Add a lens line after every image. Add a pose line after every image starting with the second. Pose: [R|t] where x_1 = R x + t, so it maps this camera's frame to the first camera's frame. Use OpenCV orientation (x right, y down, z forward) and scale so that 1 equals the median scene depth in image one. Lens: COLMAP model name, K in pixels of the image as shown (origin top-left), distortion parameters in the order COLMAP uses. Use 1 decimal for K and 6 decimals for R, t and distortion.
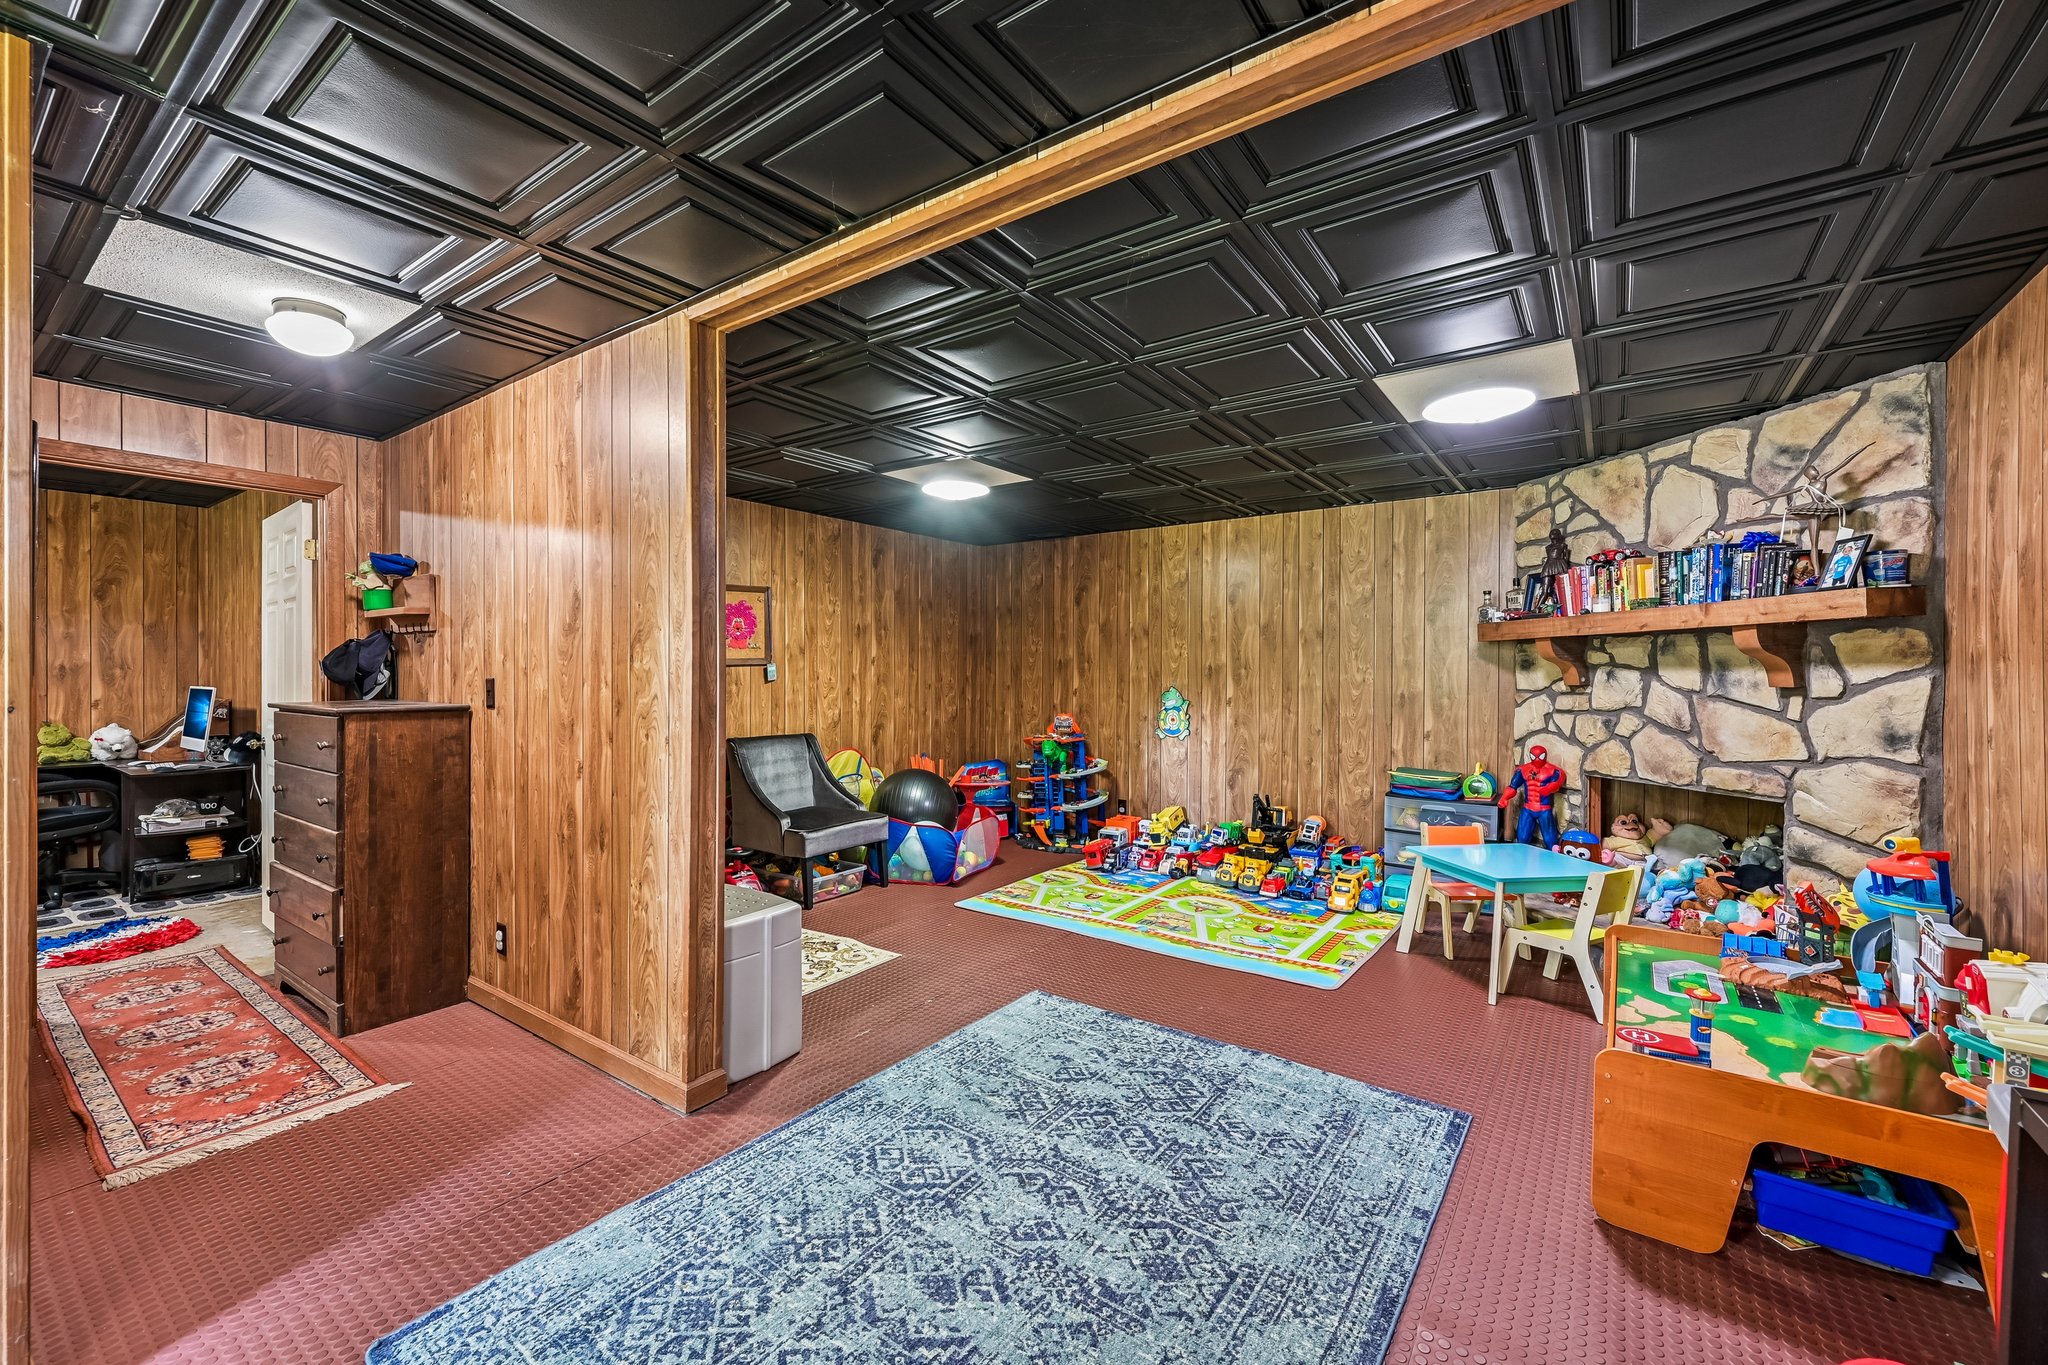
lens RADIAL K [[809.8, 0, 1030.9], [0, 809.8, 676.6], [0, 0, 1]] dist [-0.002503, 0.000465]
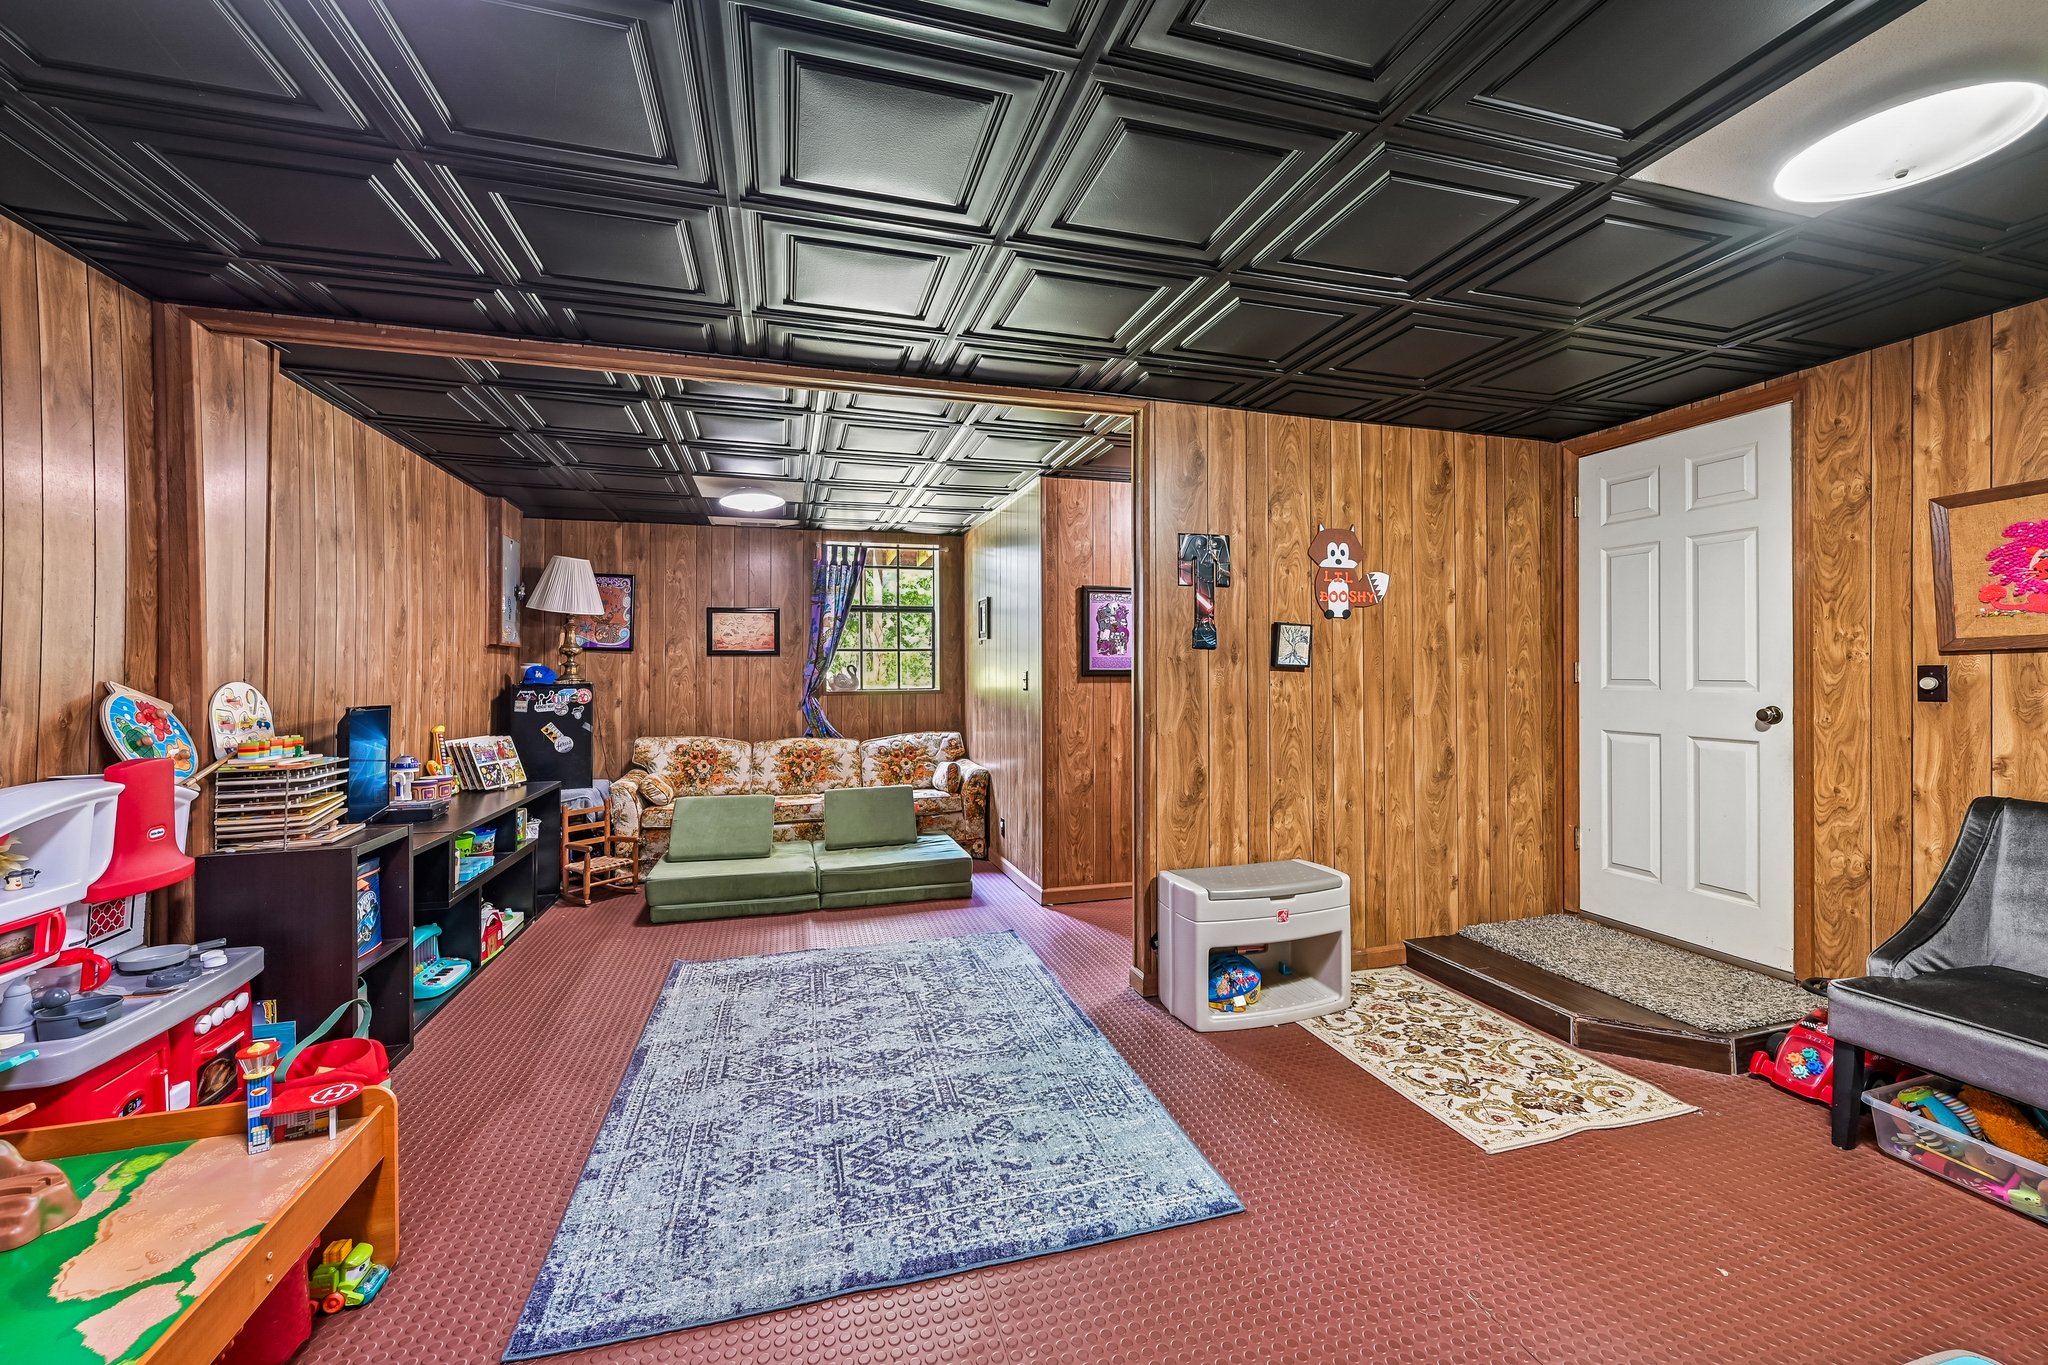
lens RADIAL K [[809.8, 0, 1021.4], [0, 809.8, 672.5], [0, 0, 1]] dist [-0.002503, 0.000465]
pose [[-0.613460, 0.006306, -0.789701, 0.831284], [-0.000456, 0.999965, 0.008340, -0.011898], [0.789726, 0.005476, -0.613436, 1.793422]]
